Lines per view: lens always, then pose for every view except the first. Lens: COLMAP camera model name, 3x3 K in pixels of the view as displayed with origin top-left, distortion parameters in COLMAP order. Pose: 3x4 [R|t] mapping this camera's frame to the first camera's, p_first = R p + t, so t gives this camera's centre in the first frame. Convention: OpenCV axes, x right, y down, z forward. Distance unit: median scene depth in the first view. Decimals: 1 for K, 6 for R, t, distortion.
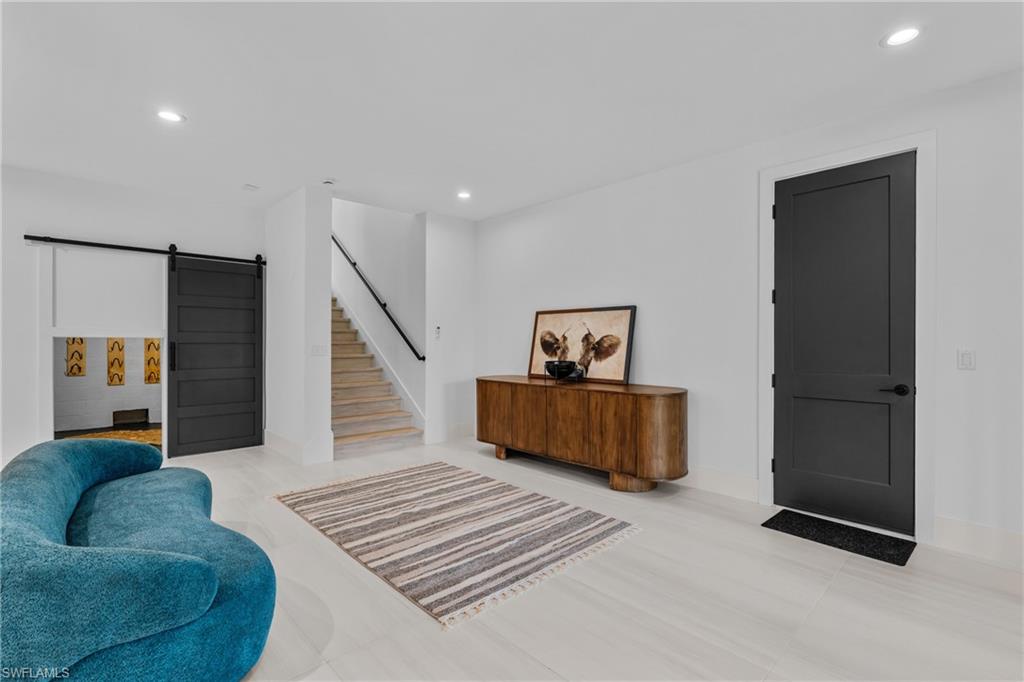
lens RADIAL K [[458.5, 0, 511.4], [0, 458.5, 339.6], [0, 0, 1]] dist [-0.008653, 0.001888]
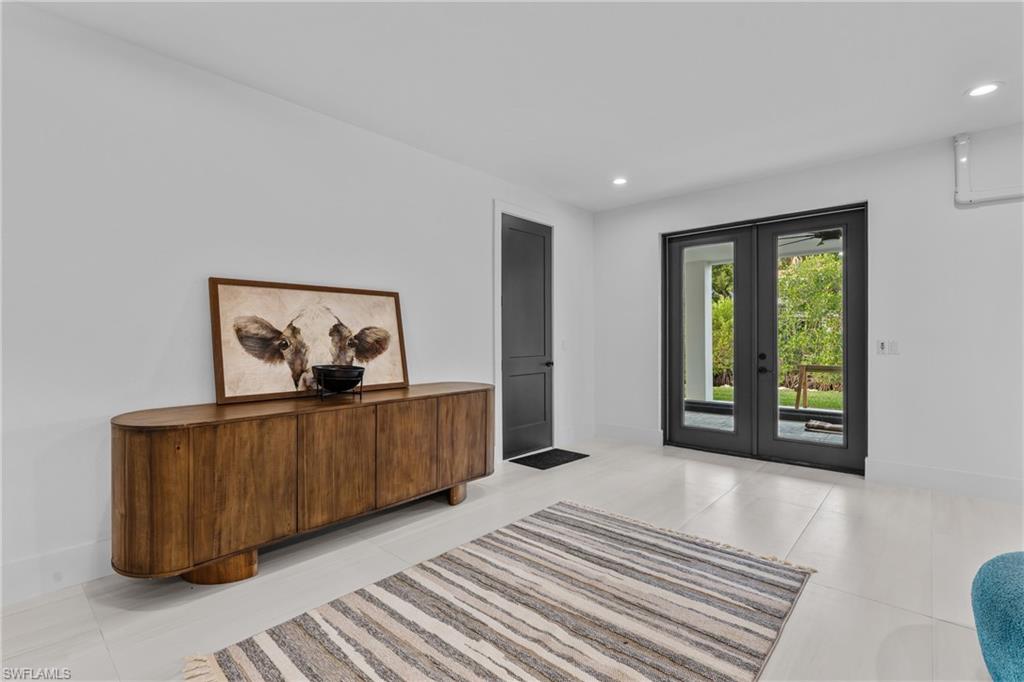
lens RADIAL K [[458.5, 0, 512.4], [0, 458.5, 339.5], [0, 0, 1]] dist [-0.008653, 0.001888]
pose [[-0.057739, -0.006615, 0.998310, -0.581074], [-0.001096, 0.999978, 0.006563, 0.005844], [-0.998331, -0.000715, -0.057745, 0.834672]]
